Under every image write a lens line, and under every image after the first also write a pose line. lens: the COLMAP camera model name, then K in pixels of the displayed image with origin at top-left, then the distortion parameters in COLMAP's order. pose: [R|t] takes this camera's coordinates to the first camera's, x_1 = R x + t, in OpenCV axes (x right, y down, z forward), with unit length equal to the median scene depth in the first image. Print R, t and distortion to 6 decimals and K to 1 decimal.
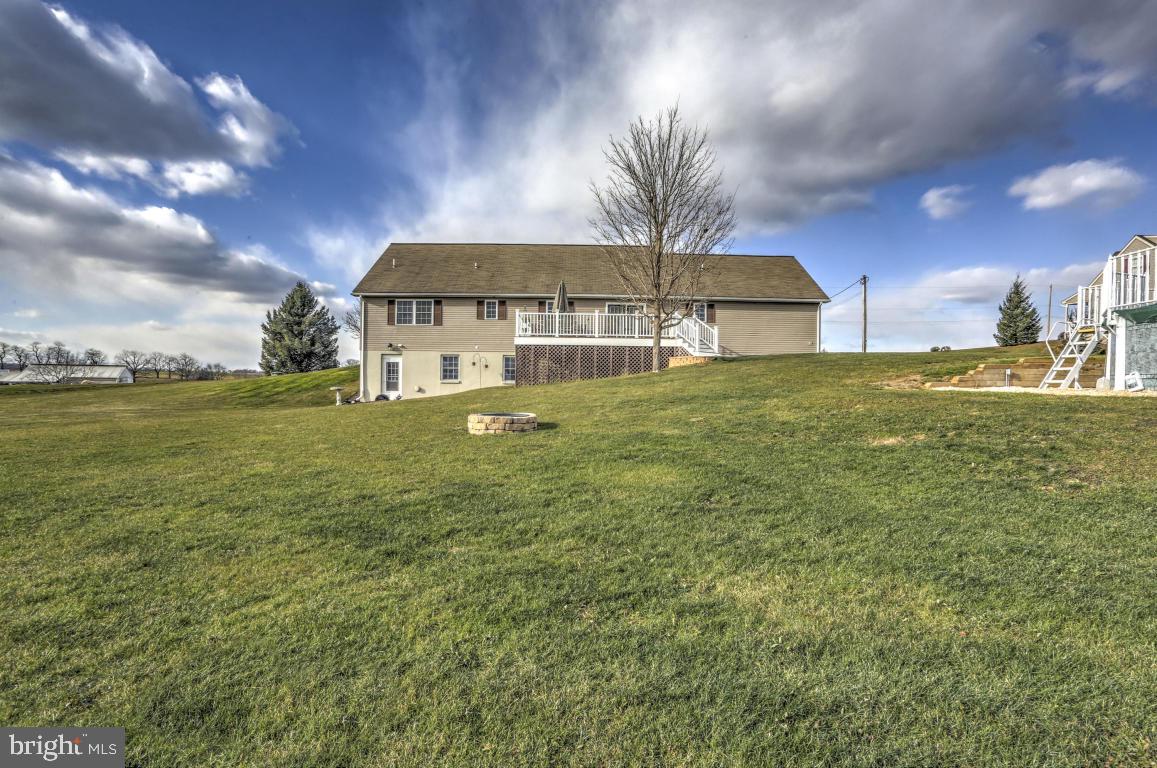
lens RADIAL K [[558.4, 0, 578.5], [0, 558.4, 384.0], [0, 0, 1]] dist [-0.058181, 0.000028]
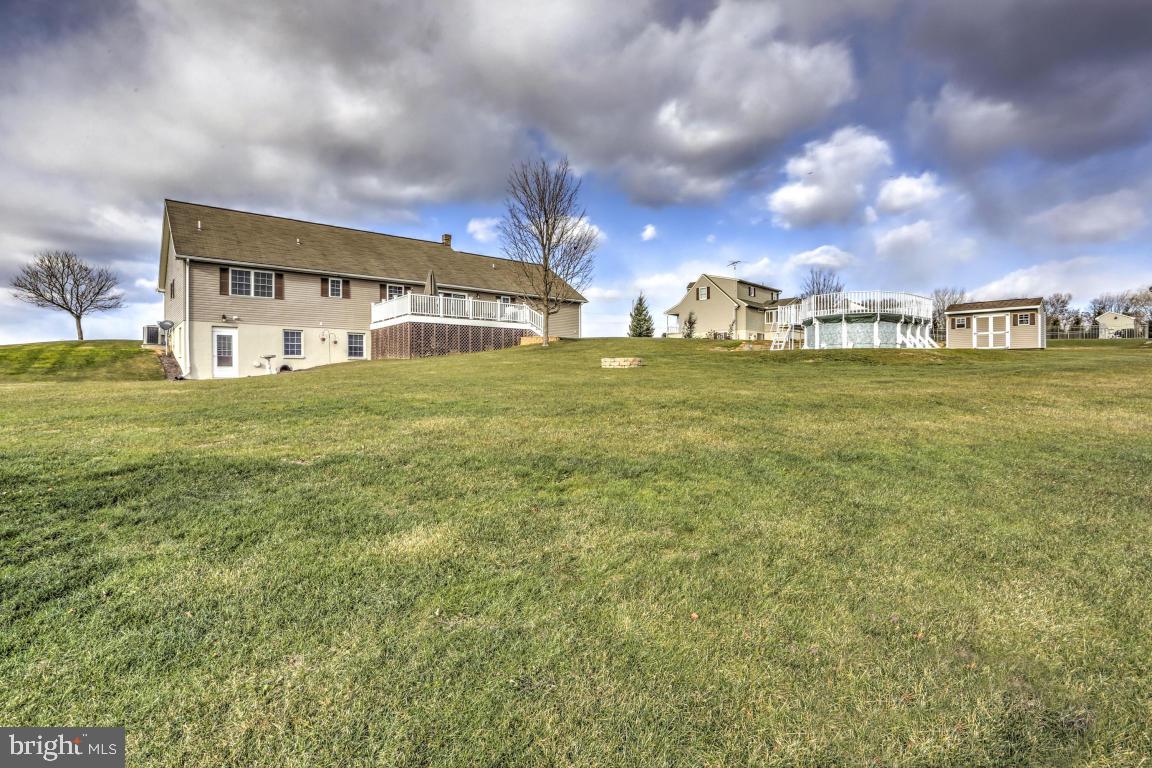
lens RADIAL K [[577.2, 0, 576.0], [0, 577.2, 384.0], [0, 0, 1]] dist [-0.079469, 0.049665]
pose [[0.753981, -0.017899, 0.656652, -0.515834], [0.015559, 0.999835, 0.009388, 0.042089], [-0.656711, 0.003138, 0.754135, -0.090642]]
